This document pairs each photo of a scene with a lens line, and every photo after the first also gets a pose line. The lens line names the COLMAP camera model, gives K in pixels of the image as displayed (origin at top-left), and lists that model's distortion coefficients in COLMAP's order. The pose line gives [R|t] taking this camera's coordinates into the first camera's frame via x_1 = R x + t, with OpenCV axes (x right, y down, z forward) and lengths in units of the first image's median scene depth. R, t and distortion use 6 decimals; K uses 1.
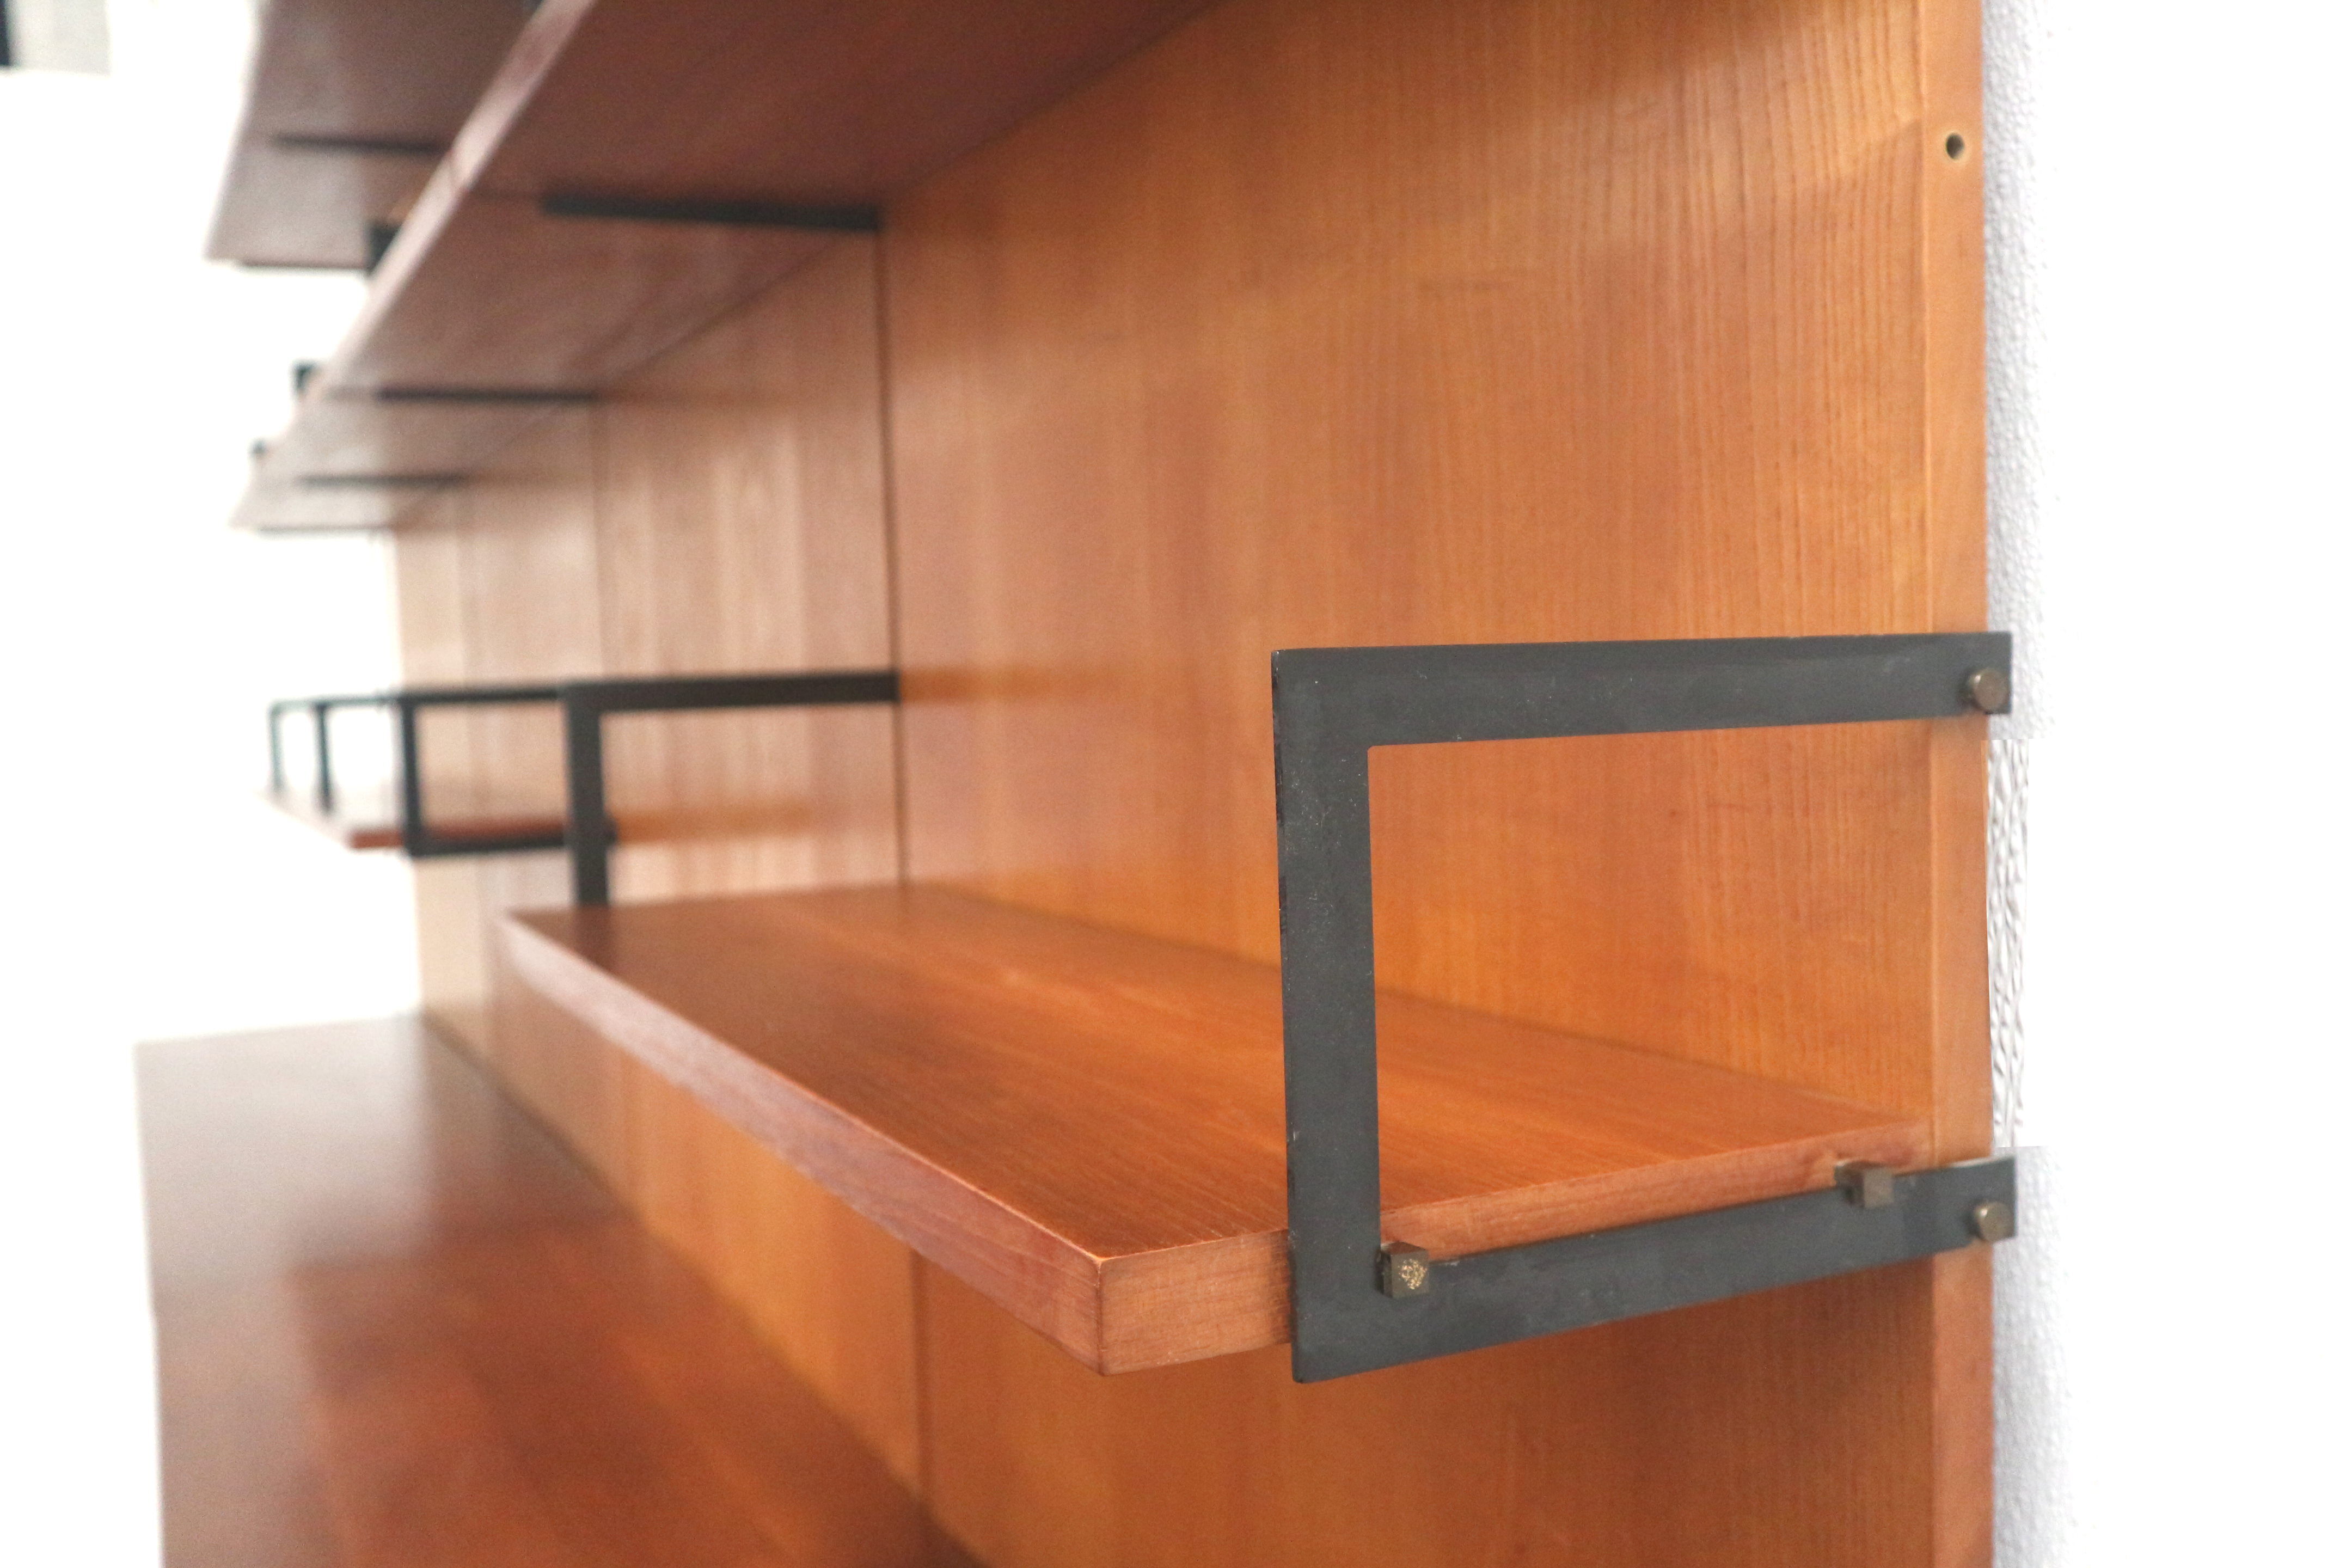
lens RADIAL K [[2165.1, 0, 1176.0], [0, 2165.1, 784.0], [0, 0, 1]] dist [-0.057887, 0.121702]
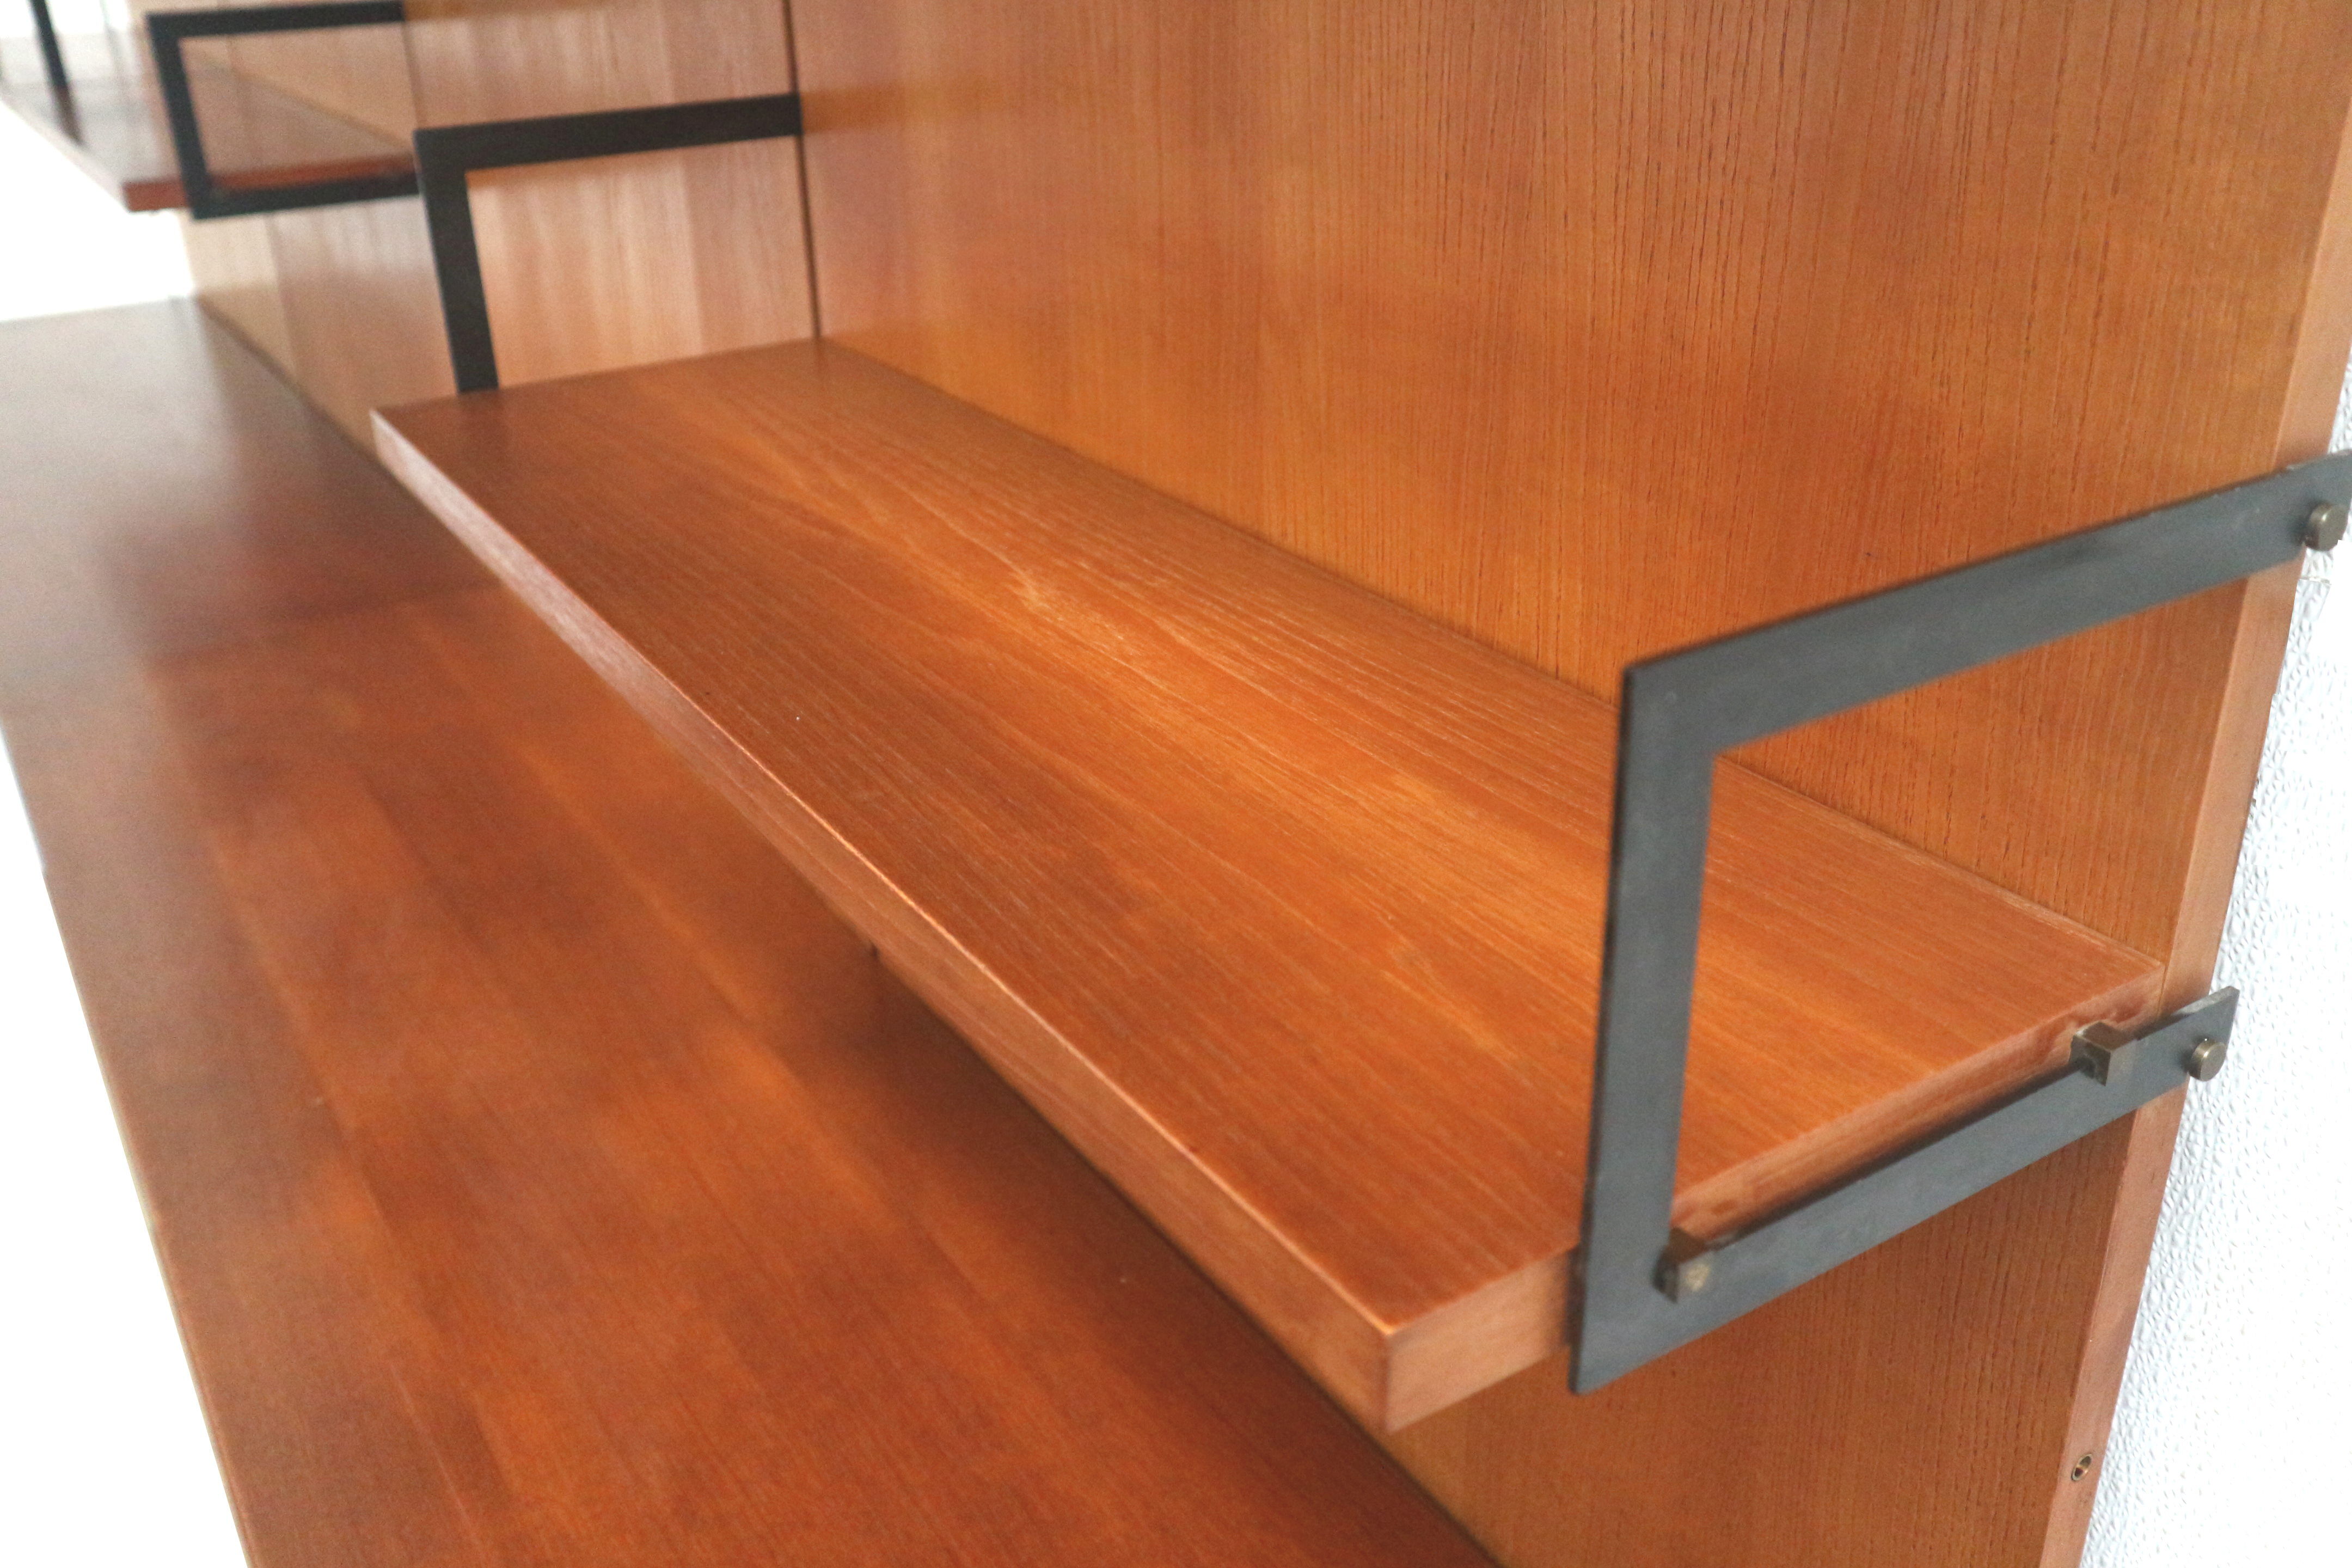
lens RADIAL K [[2109.2, 0, 1176.0], [0, 2109.2, 784.0], [0, 0, 1]] dist [-0.069101, 0.127981]
pose [[0.994308, -0.039518, 0.098946, -0.163363], [-0.000583, 0.926639, 0.375951, -0.258444], [-0.106544, -0.373869, 0.921342, 0.241221]]
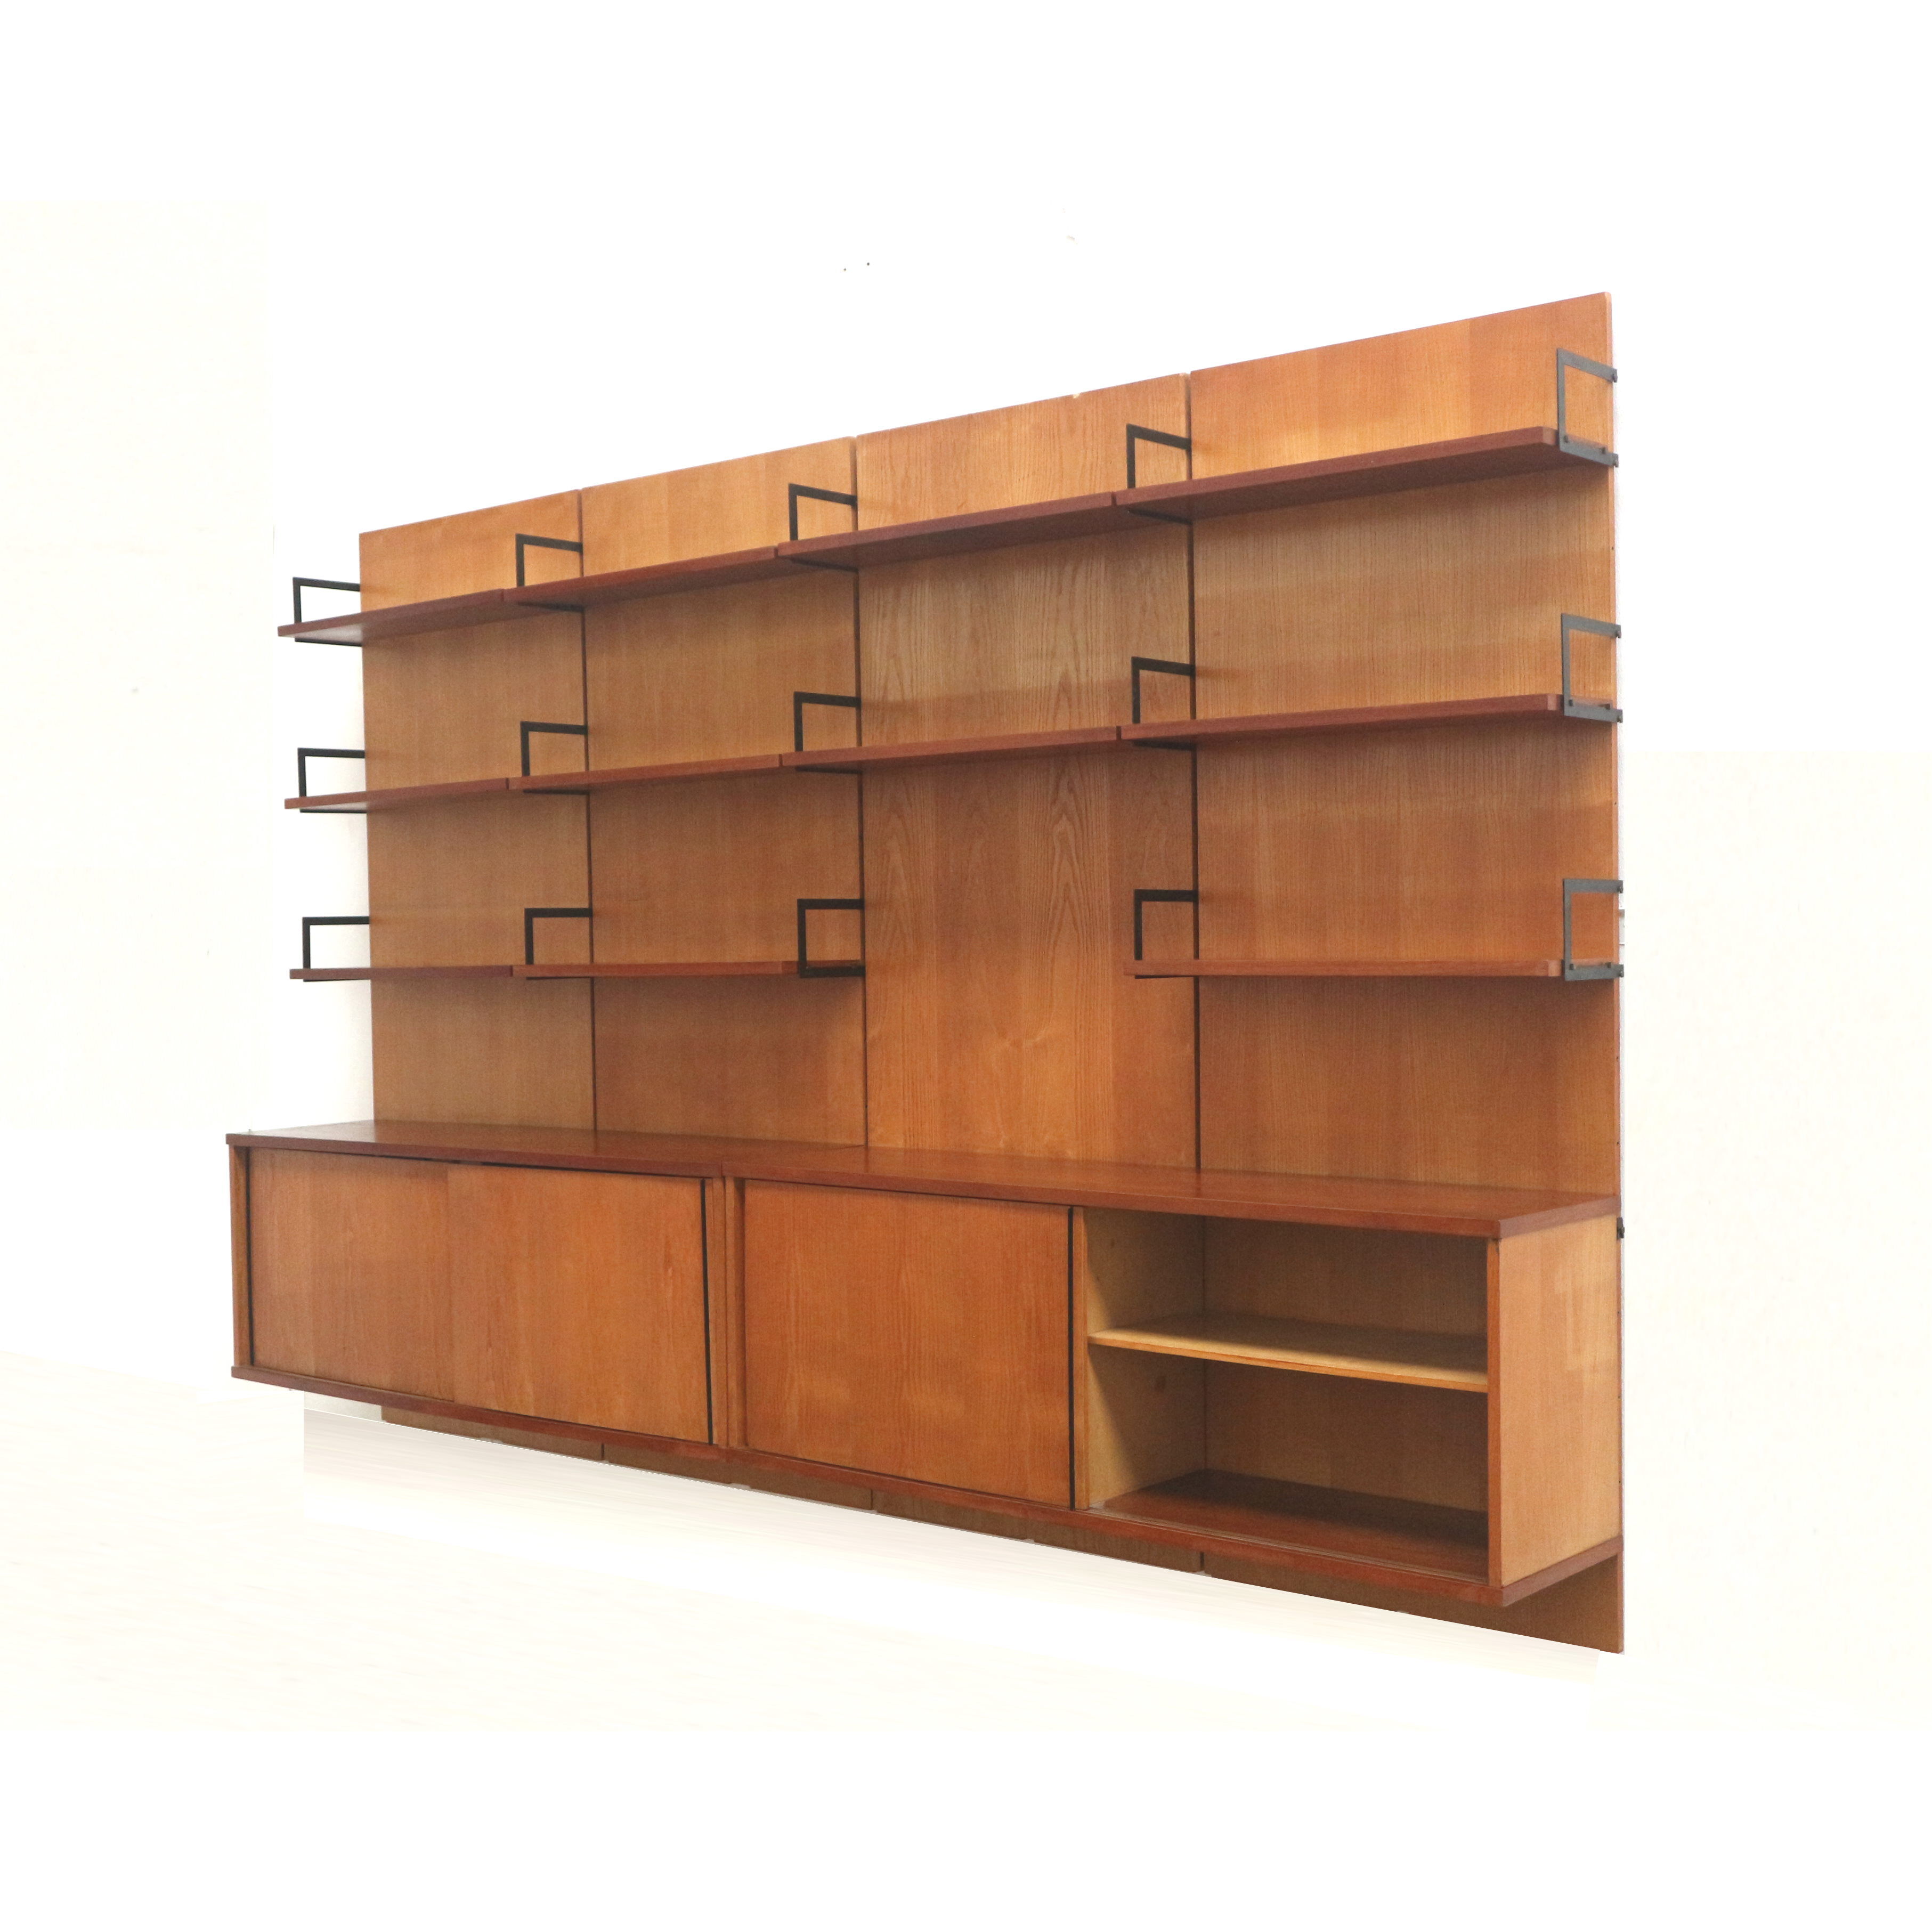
lens RADIAL K [[2498.2, 0, 926.3], [0, 2498.2, 956.5], [0, 0, 1]] dist [0.006655, 0.007001]
pose [[0.914193, 0.013506, 0.405054, -4.413455], [0.008049, 0.998642, -0.051466, 0.506555], [-0.405200, 0.050310, 0.912843, -4.813463]]
